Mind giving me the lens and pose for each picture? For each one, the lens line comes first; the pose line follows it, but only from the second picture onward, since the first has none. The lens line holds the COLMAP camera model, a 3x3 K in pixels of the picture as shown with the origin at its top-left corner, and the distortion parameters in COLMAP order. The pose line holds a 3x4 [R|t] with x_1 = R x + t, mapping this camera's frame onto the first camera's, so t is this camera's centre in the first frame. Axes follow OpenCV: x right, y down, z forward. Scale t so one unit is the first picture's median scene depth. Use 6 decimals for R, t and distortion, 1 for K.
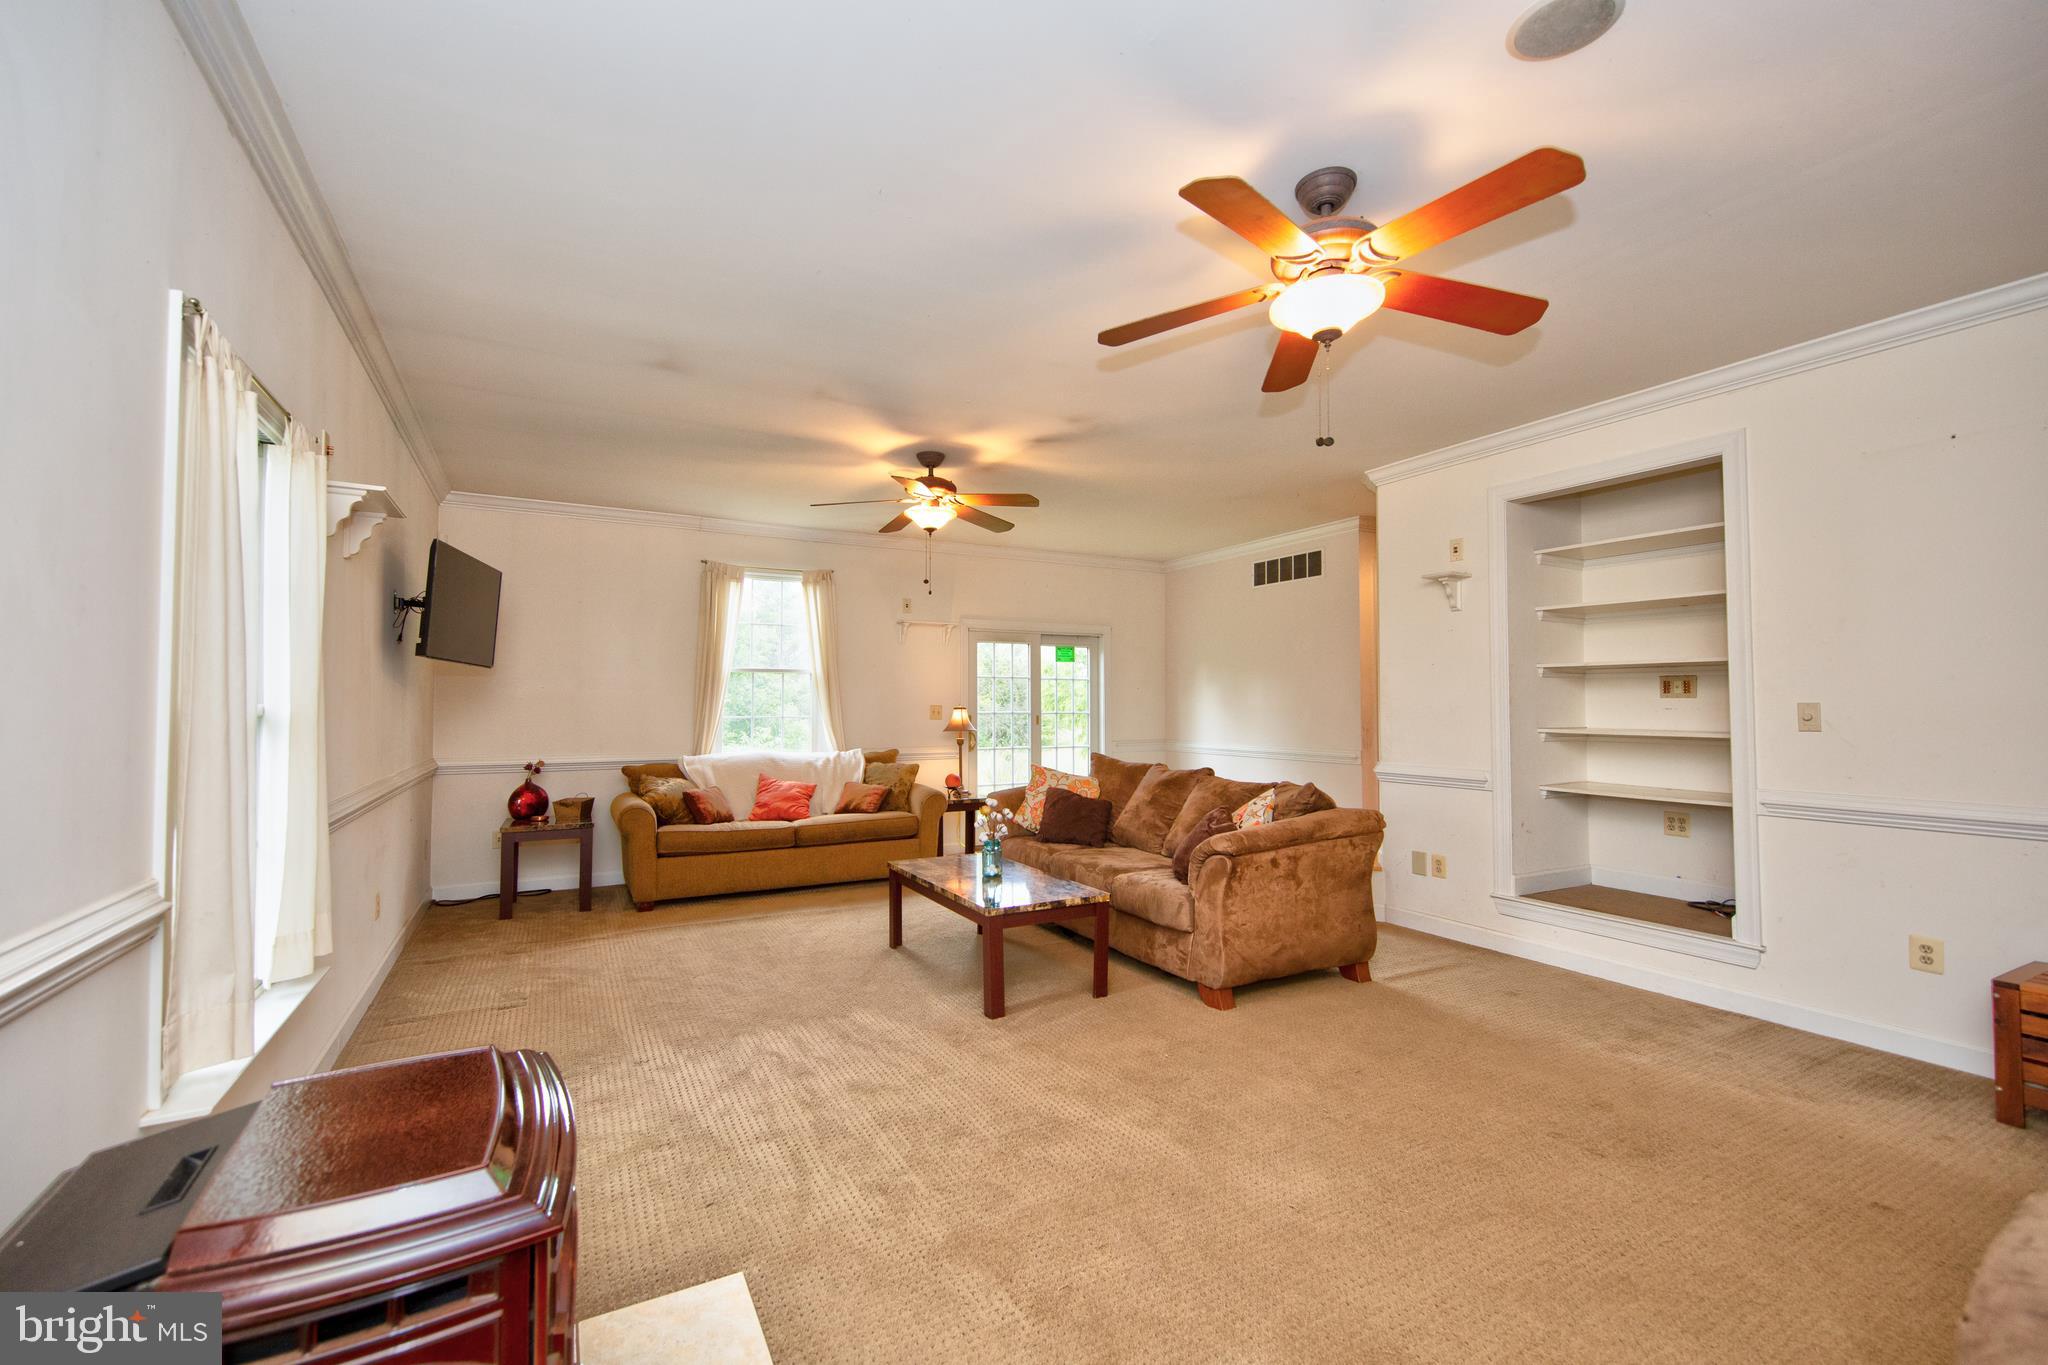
lens RADIAL K [[848.7, 0, 1024.0], [0, 848.7, 682.5], [0, 0, 1]] dist [0.014263, -0.000002]
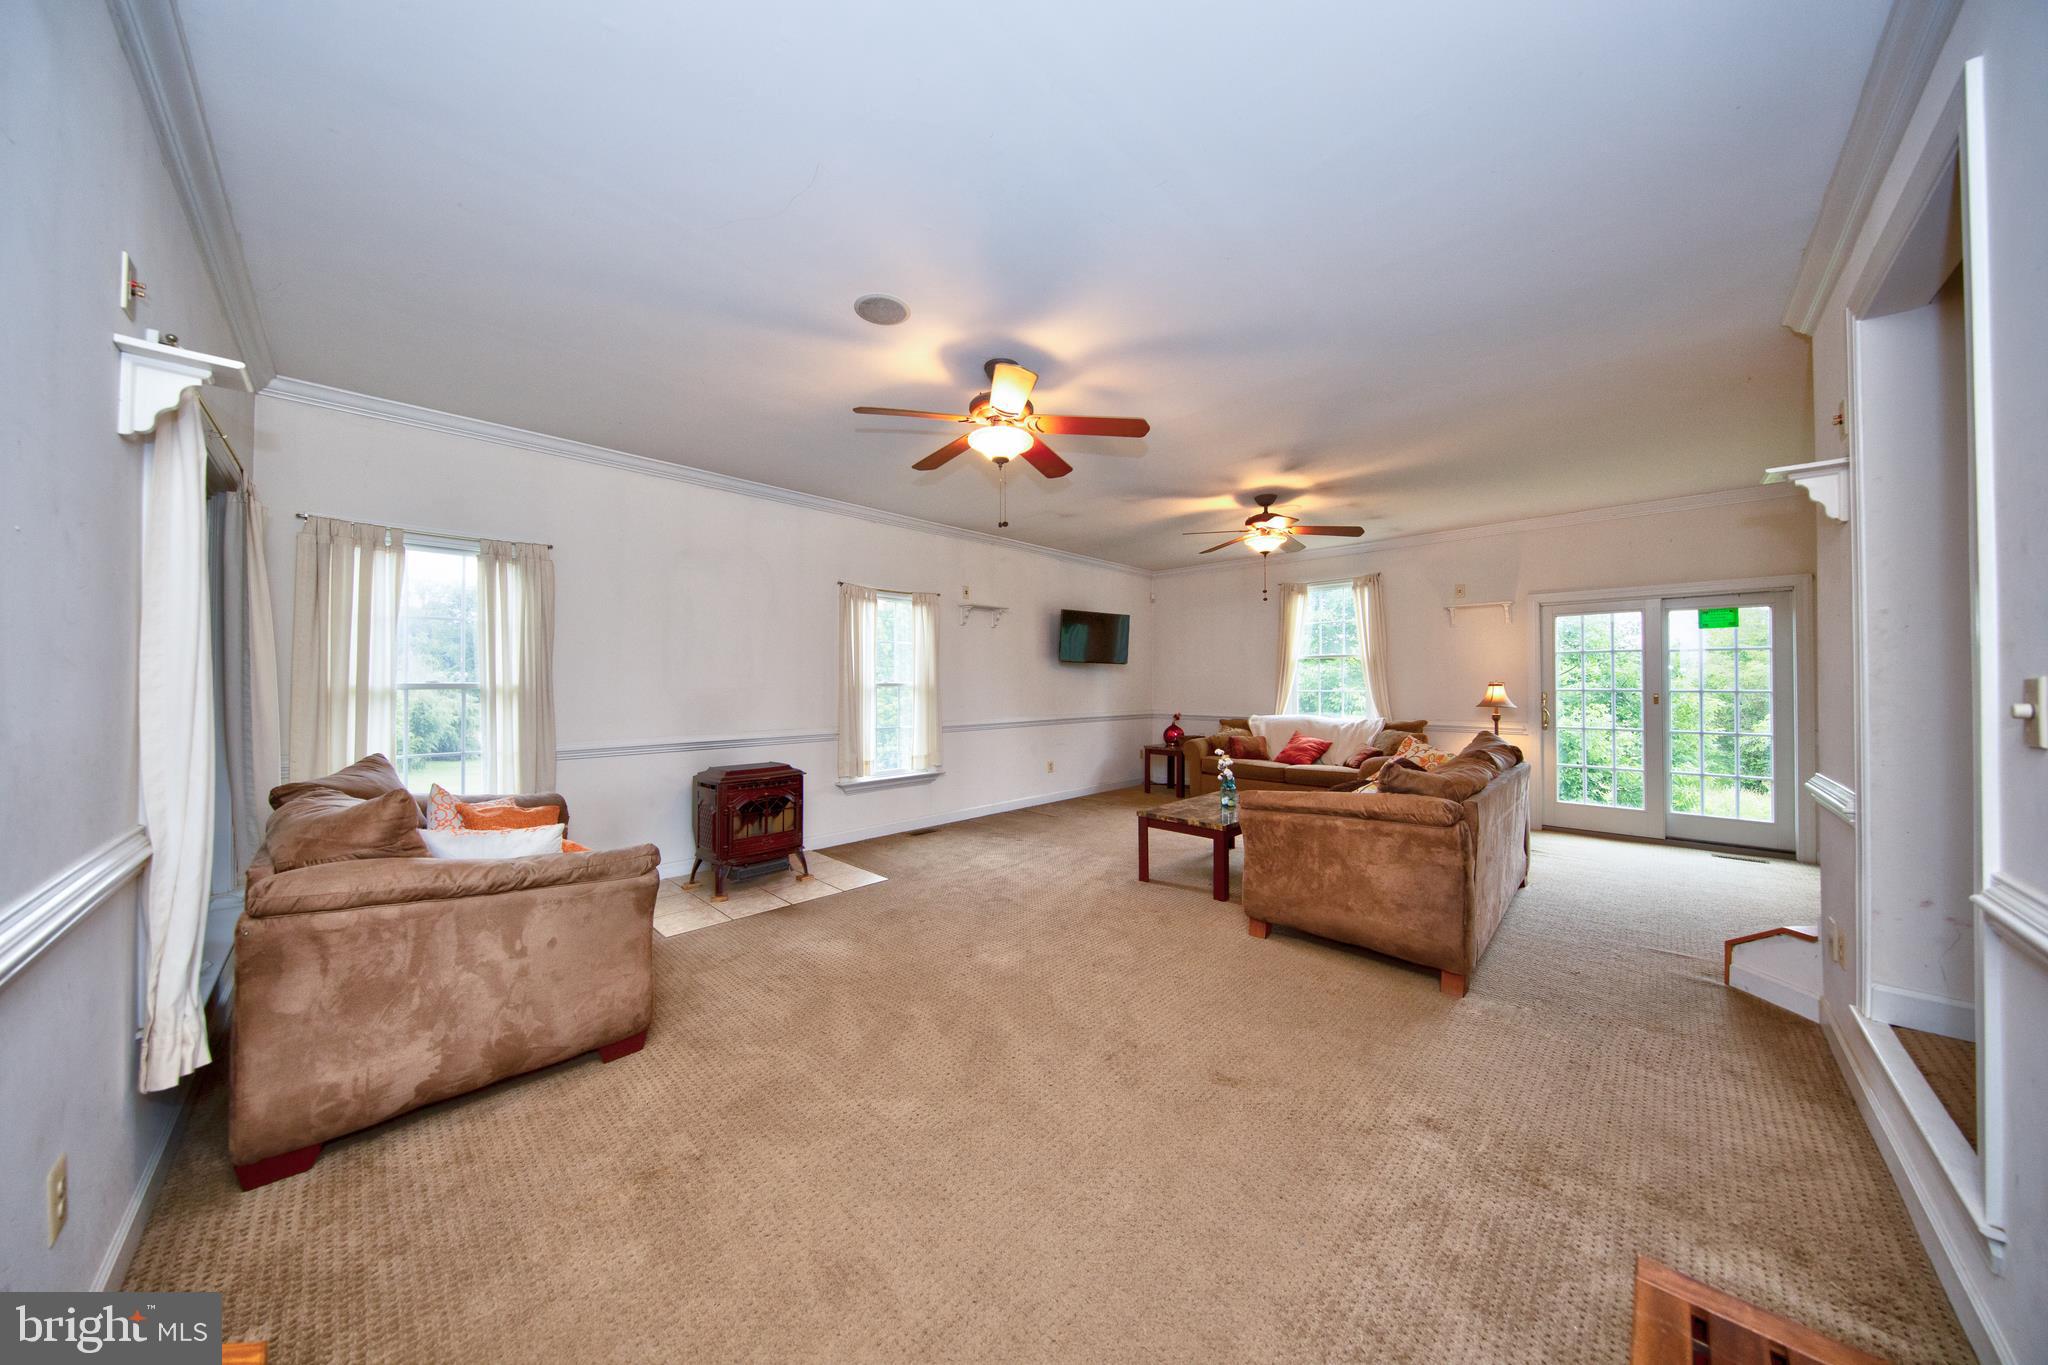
lens RADIAL K [[656.9, 0, 1024.0], [0, 656.9, 682.5], [0, 0, 1]] dist [0.000197, -0.000001]
pose [[0.294488, 0.000883, -0.955655, 0.614711], [0.027511, 0.999577, 0.009401, 0.004568], [0.955259, -0.029060, 0.294339, 0.255335]]
